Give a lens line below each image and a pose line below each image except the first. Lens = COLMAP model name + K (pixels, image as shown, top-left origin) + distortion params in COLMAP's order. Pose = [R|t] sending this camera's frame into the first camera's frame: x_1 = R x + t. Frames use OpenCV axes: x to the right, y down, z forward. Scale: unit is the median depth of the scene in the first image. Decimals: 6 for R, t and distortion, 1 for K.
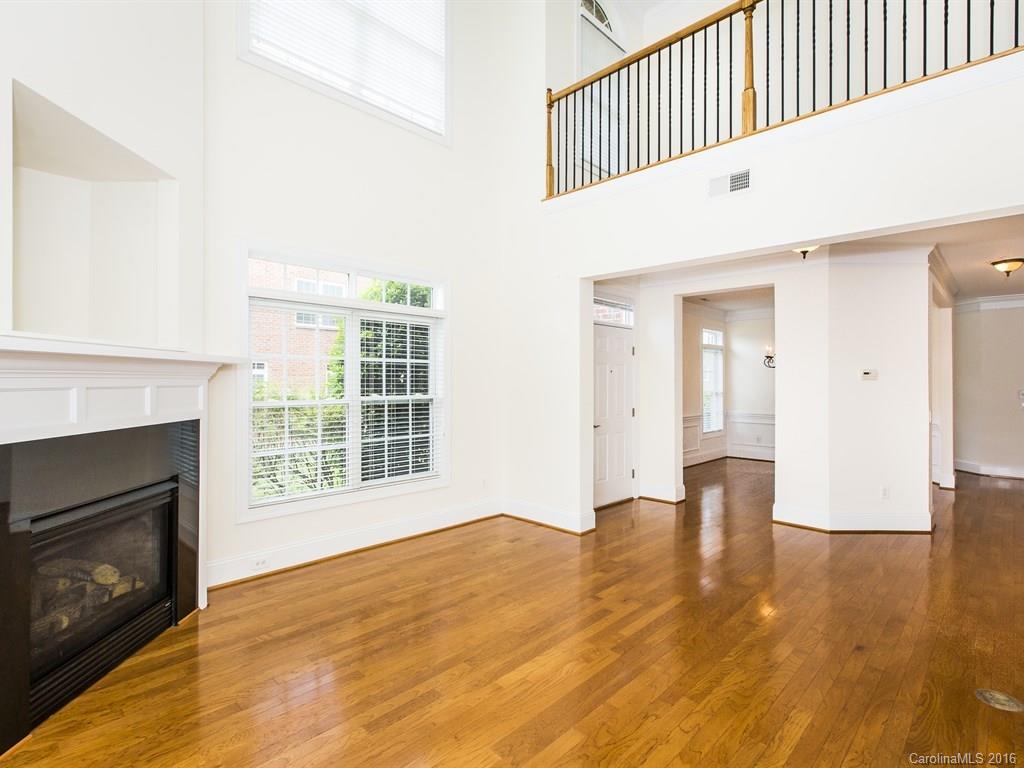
lens RADIAL K [[512.5, 0, 506.3], [0, 512.5, 380.7], [0, 0, 1]] dist [0.001190, -0.000239]
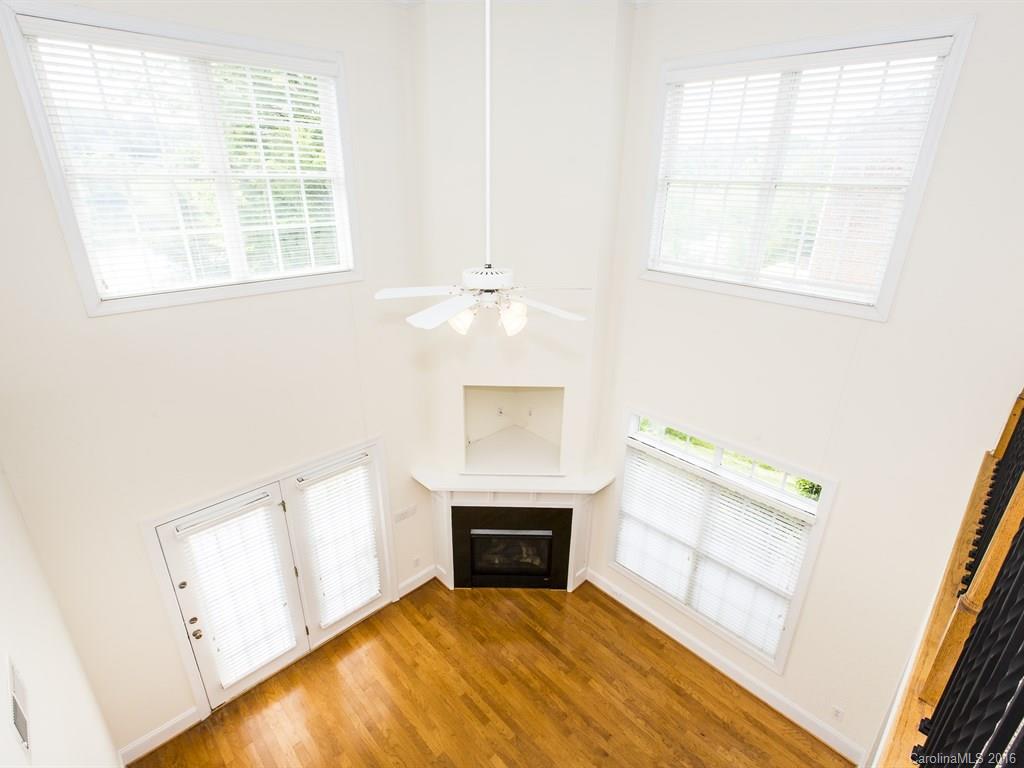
lens RADIAL K [[512.5, 0, 511.7], [0, 512.5, 380.1], [0, 0, 1]] dist [0.001190, -0.000239]
pose [[-0.019405, 0.371363, -0.928285, 0.865788], [-0.015376, 0.928239, 0.371666, -0.967106], [0.999693, 0.021485, -0.012303, 0.789111]]
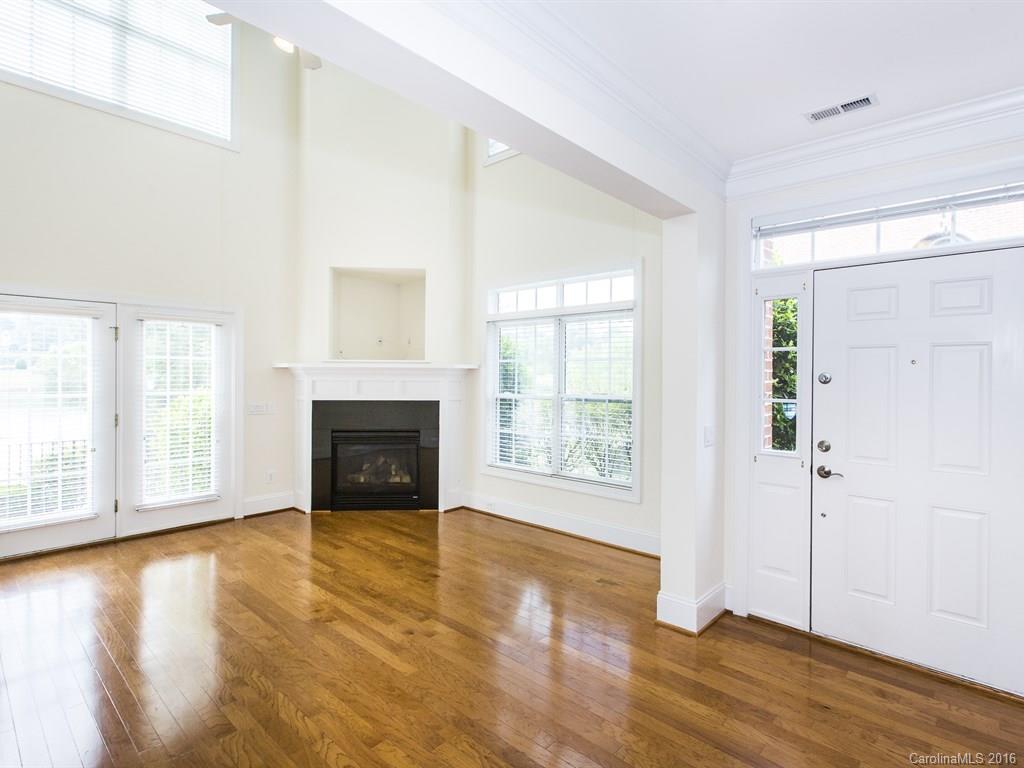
lens RADIAL K [[512.5, 0, 513.3], [0, 512.5, 380.9], [0, 0, 1]] dist [0.001190, -0.000239]
pose [[0.046940, 0.001704, -0.998896, 1.121879], [-0.008279, 0.999965, 0.001317, 0.003193], [0.998863, 0.008208, 0.046952, 1.151100]]
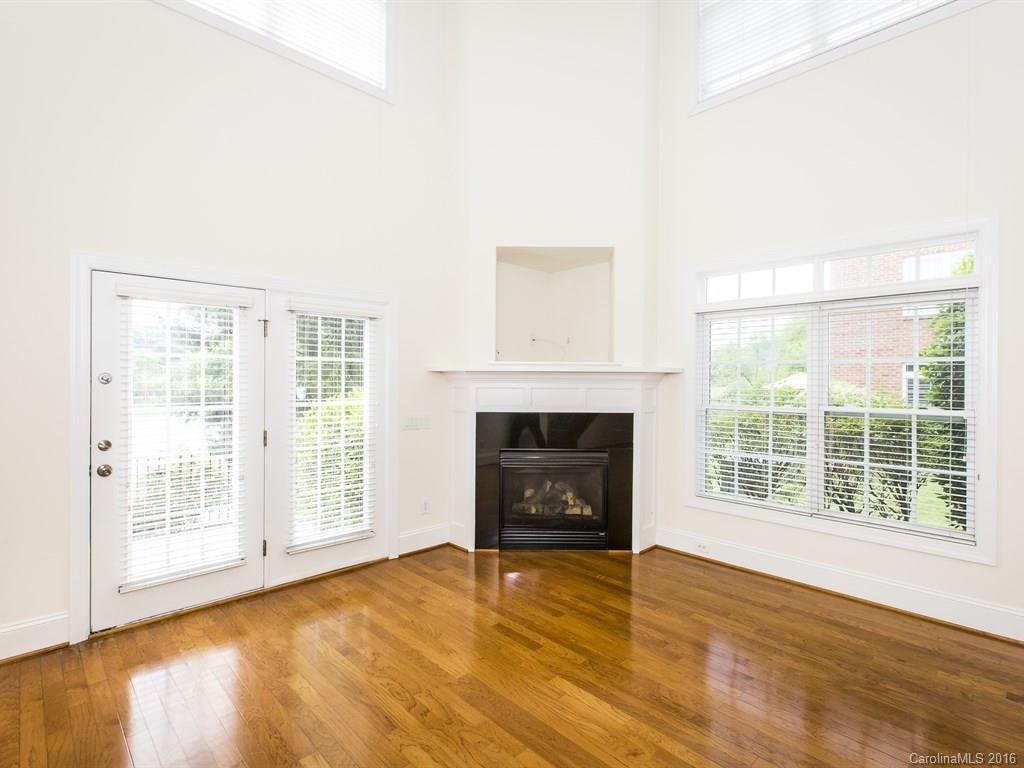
lens RADIAL K [[512.5, 0, 511.8], [0, 512.5, 379.3], [0, 0, 1]] dist [0.001190, -0.000239]
pose [[-0.022107, -0.004751, -0.999744, 0.765216], [-0.009148, 0.999948, -0.004550, -0.005855], [0.999714, 0.009045, -0.022150, 0.694713]]
